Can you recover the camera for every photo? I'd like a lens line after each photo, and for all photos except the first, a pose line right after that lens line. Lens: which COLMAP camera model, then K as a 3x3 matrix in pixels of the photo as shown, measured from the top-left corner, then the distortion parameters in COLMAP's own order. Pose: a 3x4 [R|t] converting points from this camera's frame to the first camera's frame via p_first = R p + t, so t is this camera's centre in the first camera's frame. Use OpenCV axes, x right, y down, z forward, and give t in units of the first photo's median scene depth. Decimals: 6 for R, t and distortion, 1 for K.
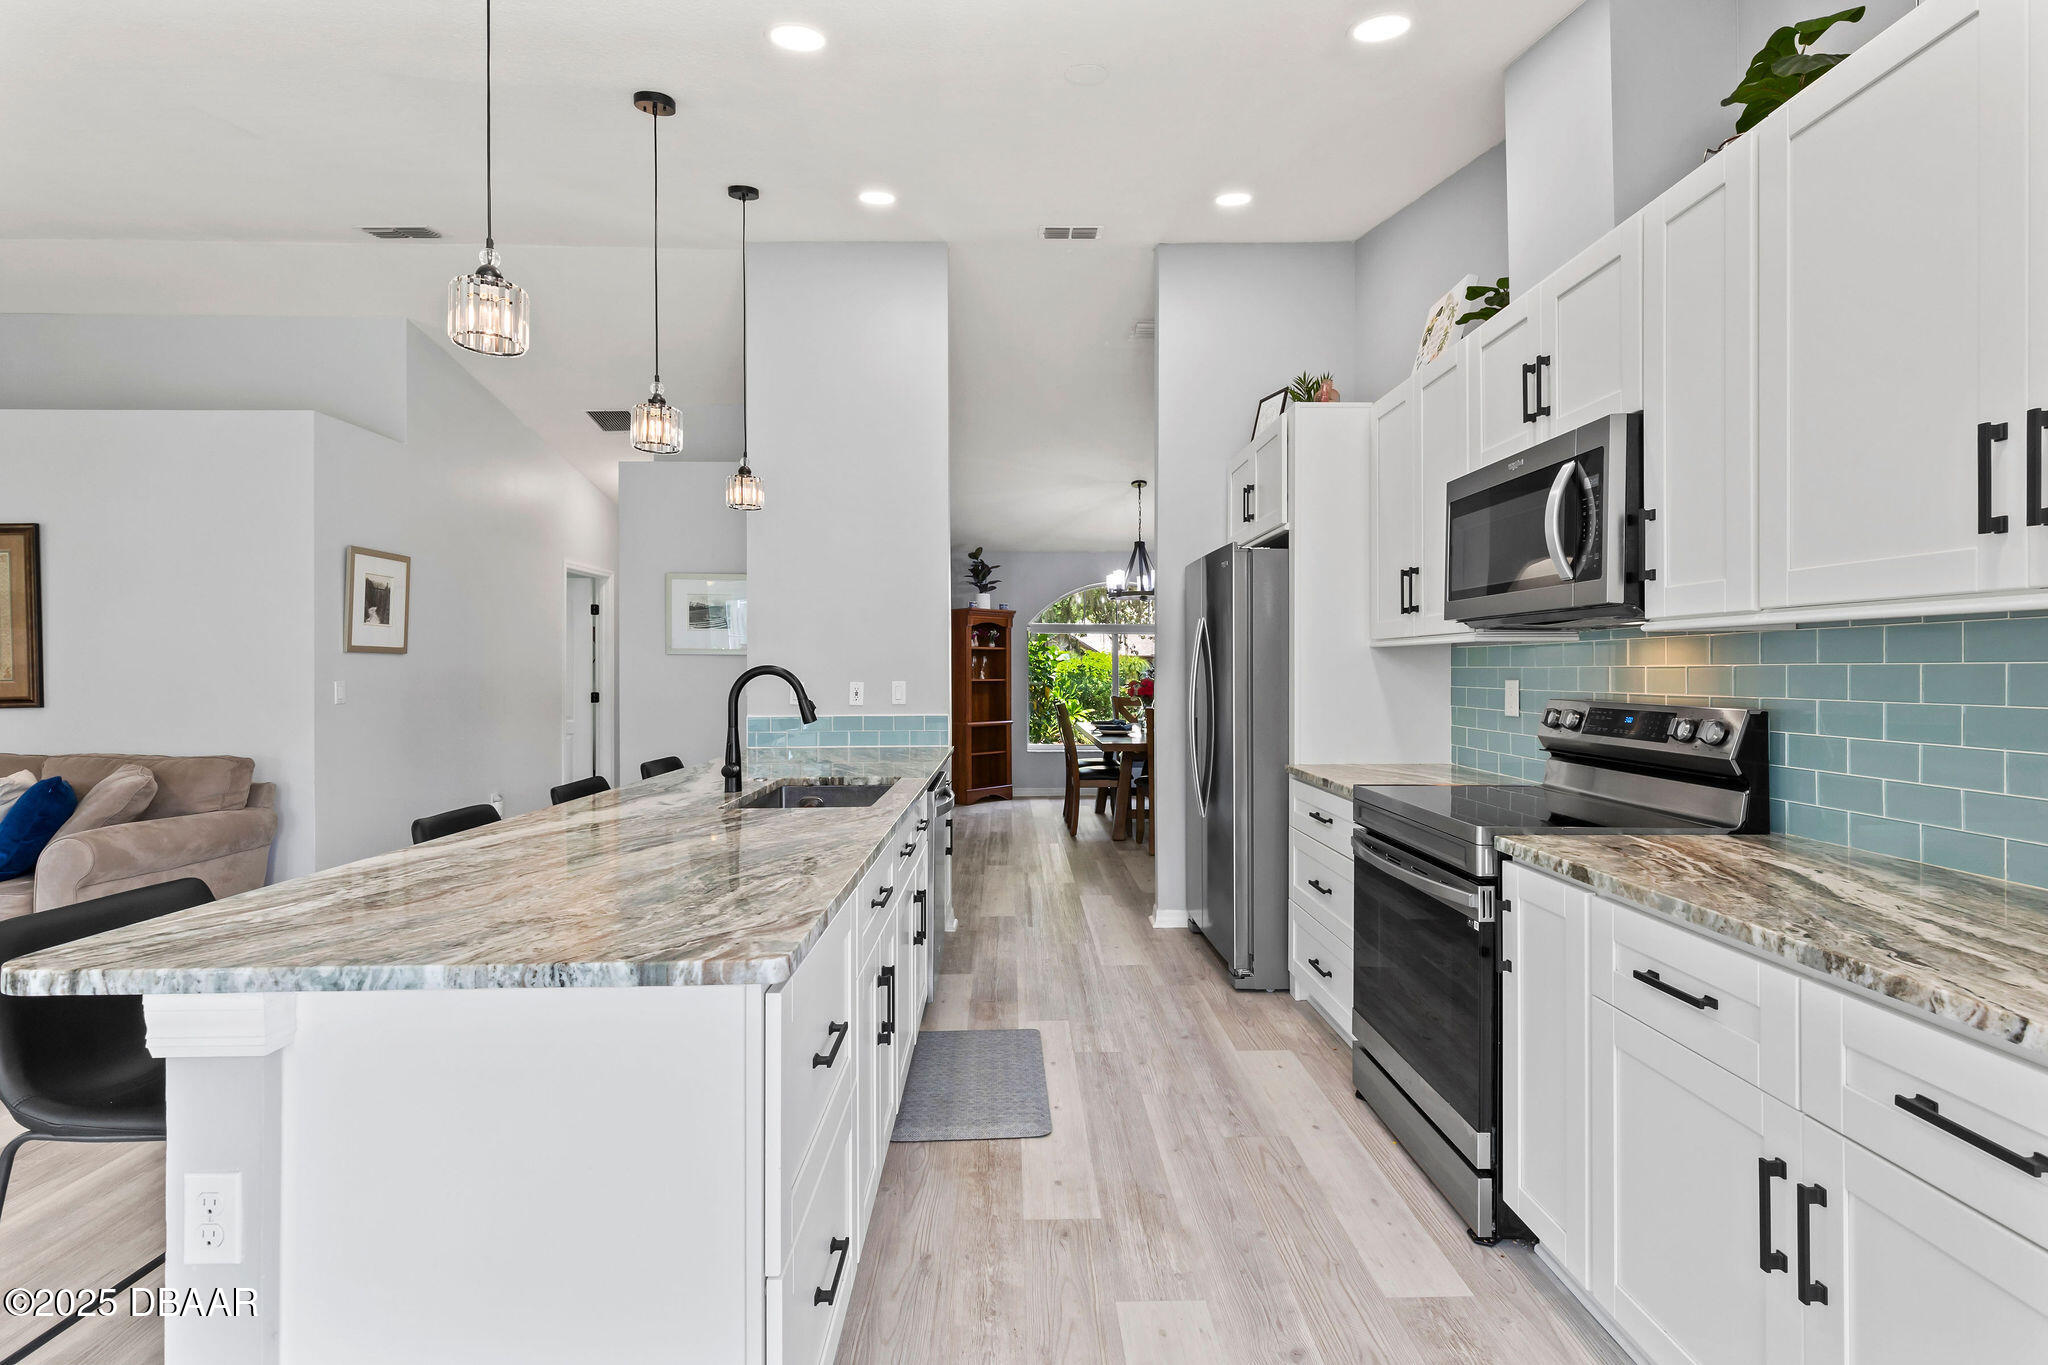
lens RADIAL K [[927.5, 0, 1025.7], [0, 927.5, 668.4], [0, 0, 1]] dist [0.003533, 0.001141]
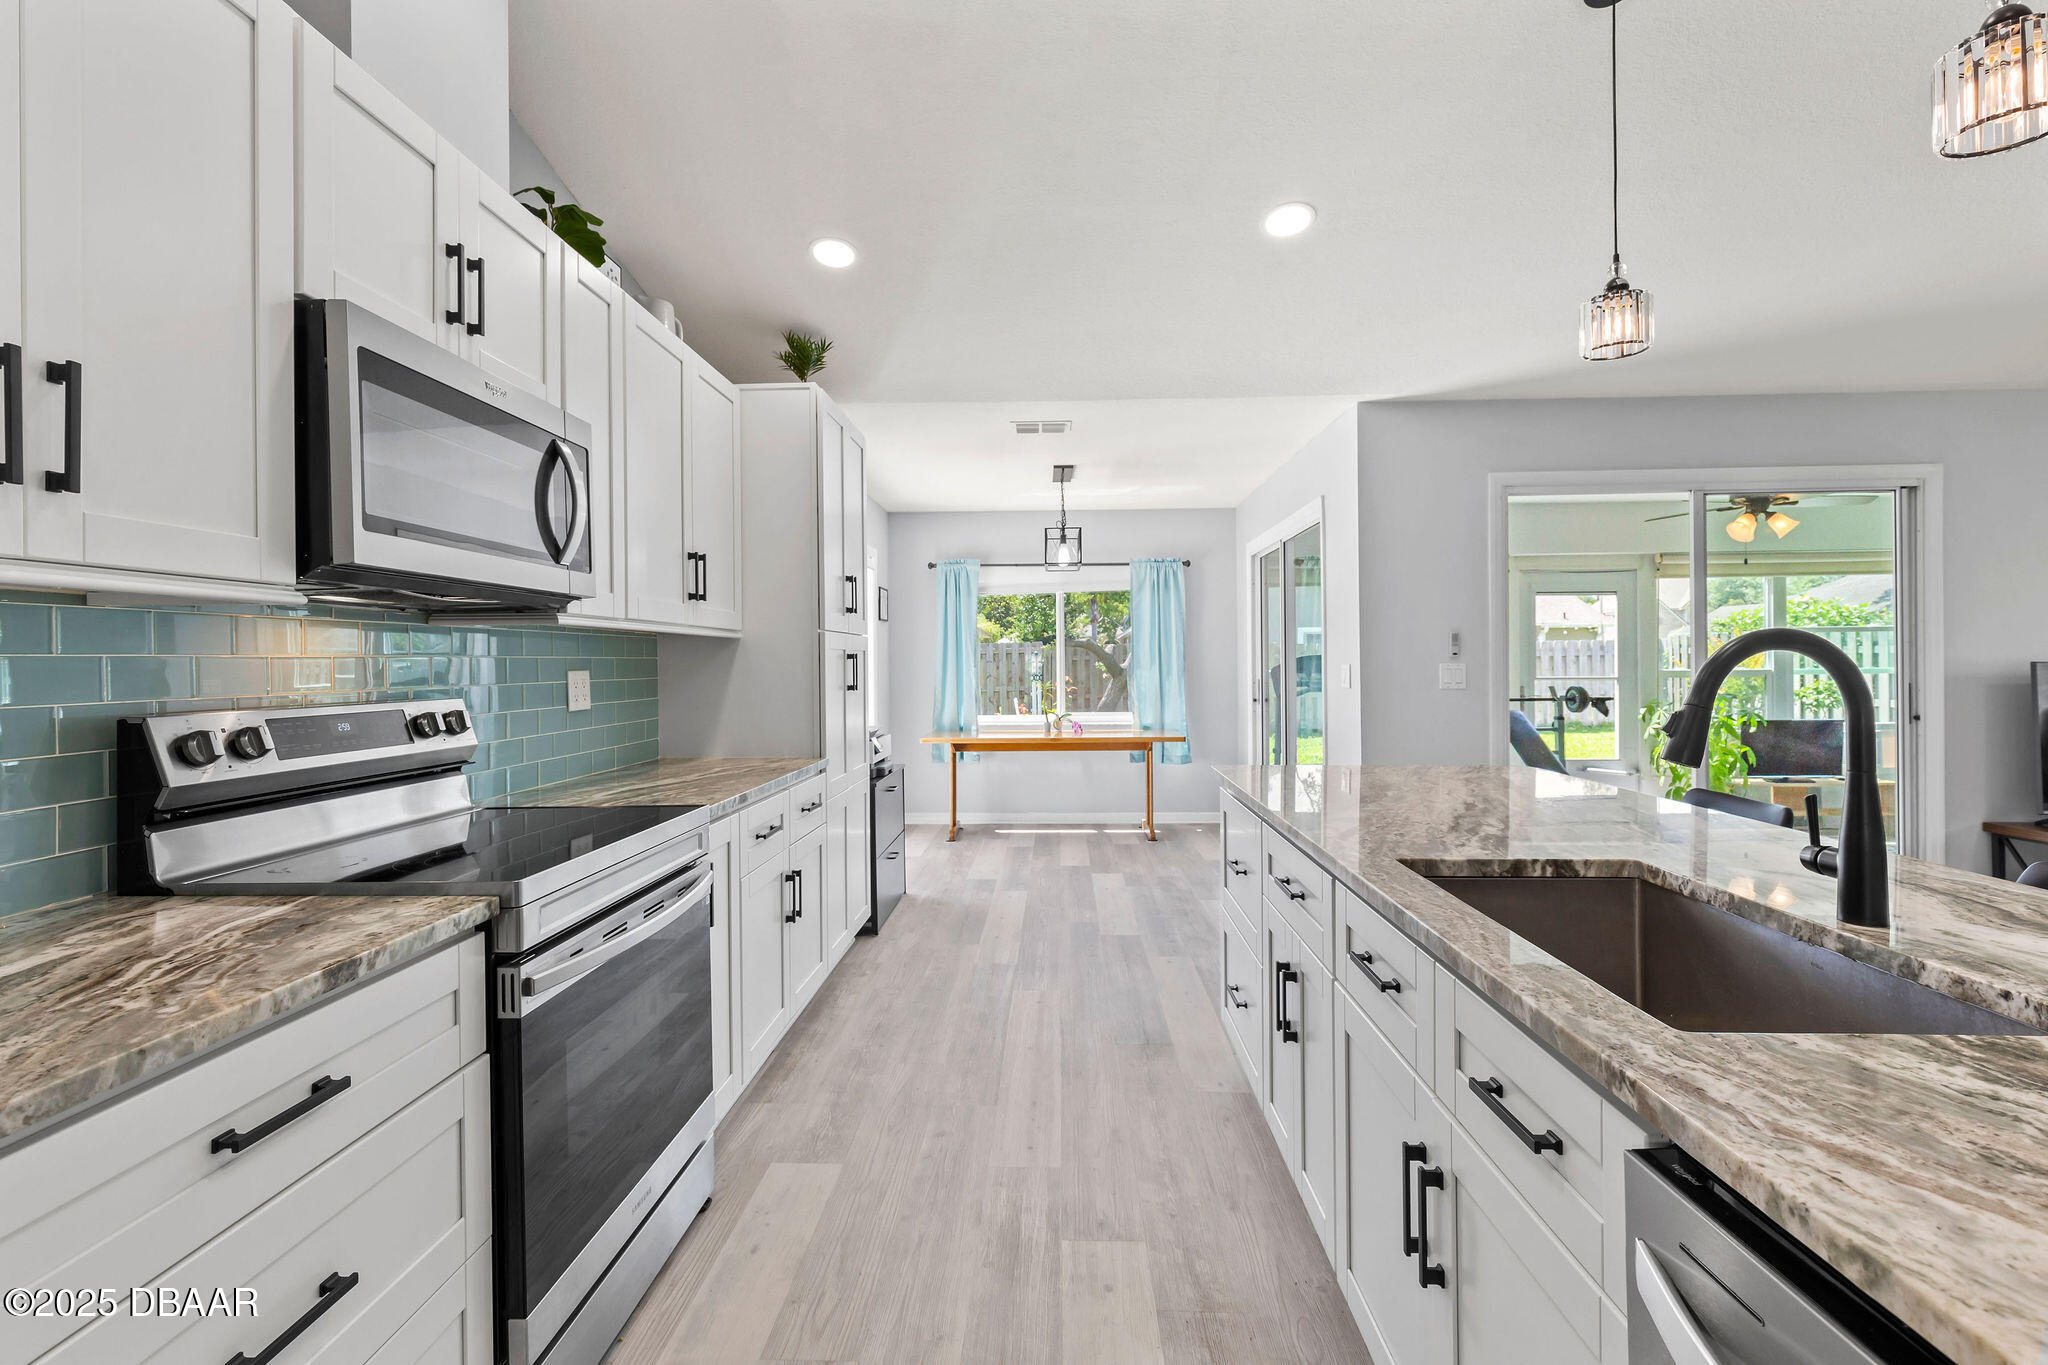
lens RADIAL K [[927.5, 0, 1034.1], [0, 927.5, 664.4], [0, 0, 1]] dist [0.003533, 0.001141]
pose [[-0.998810, 0.010854, 0.047540, 0.033716], [0.010878, 0.999941, 0.000230, 0.006966], [-0.047534, 0.000747, -0.998869, 1.118069]]
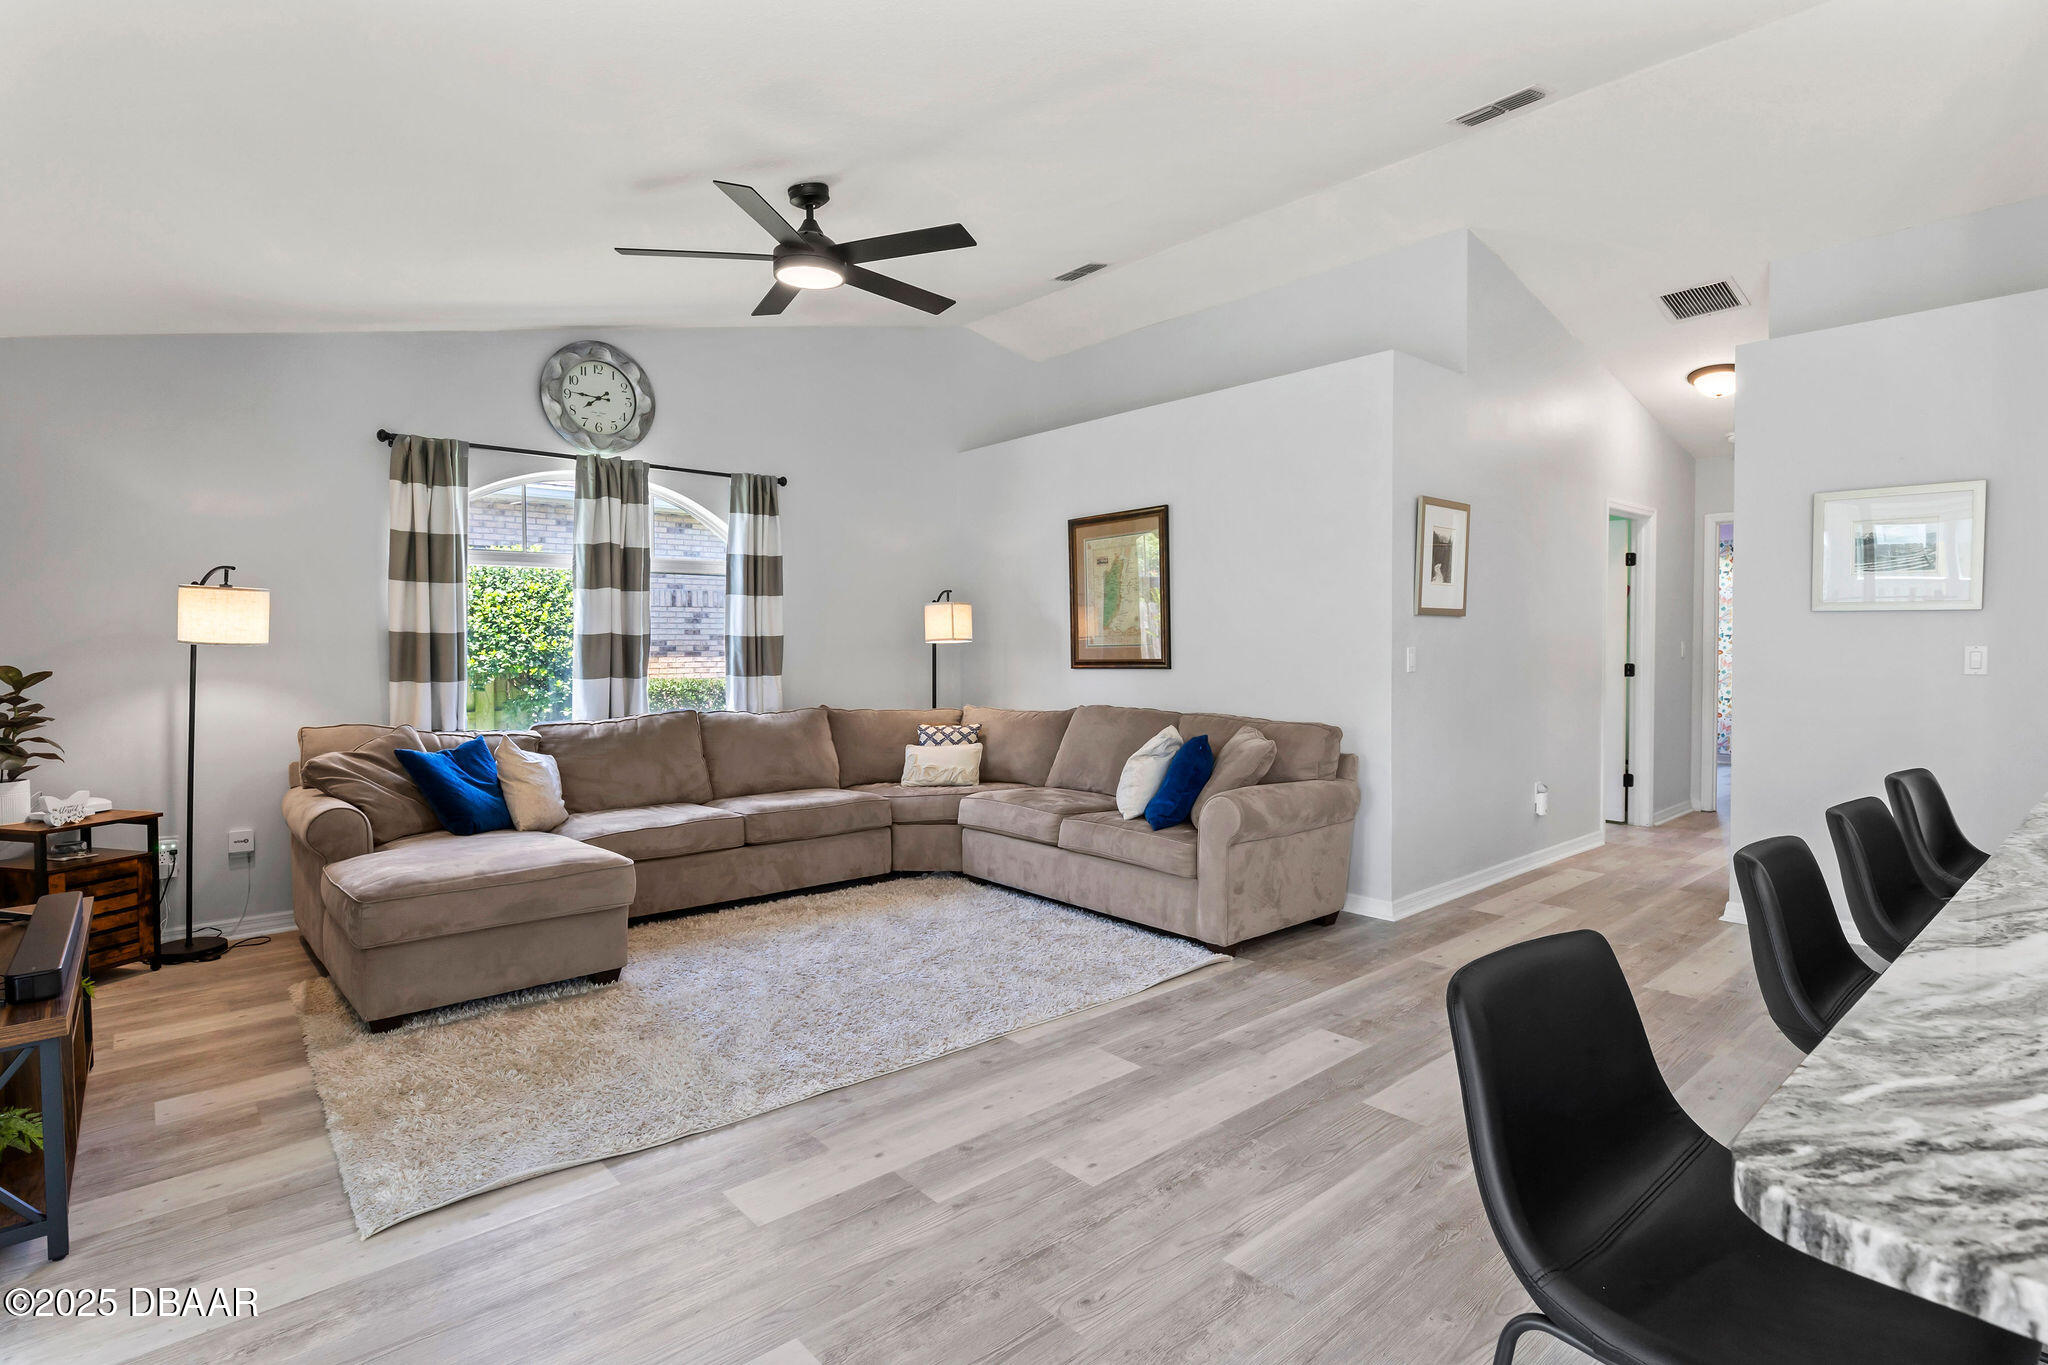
lens RADIAL K [[1016.5, 0, 1023.1], [0, 1016.5, 664.5], [0, 0, 1]] dist [0.000592, -0.003024]
pose [[0.645057, 0.018380, -0.763913, -0.287742], [0.003278, 0.999635, 0.026820, 0.003363], [0.764127, -0.019804, 0.644762, 0.097019]]
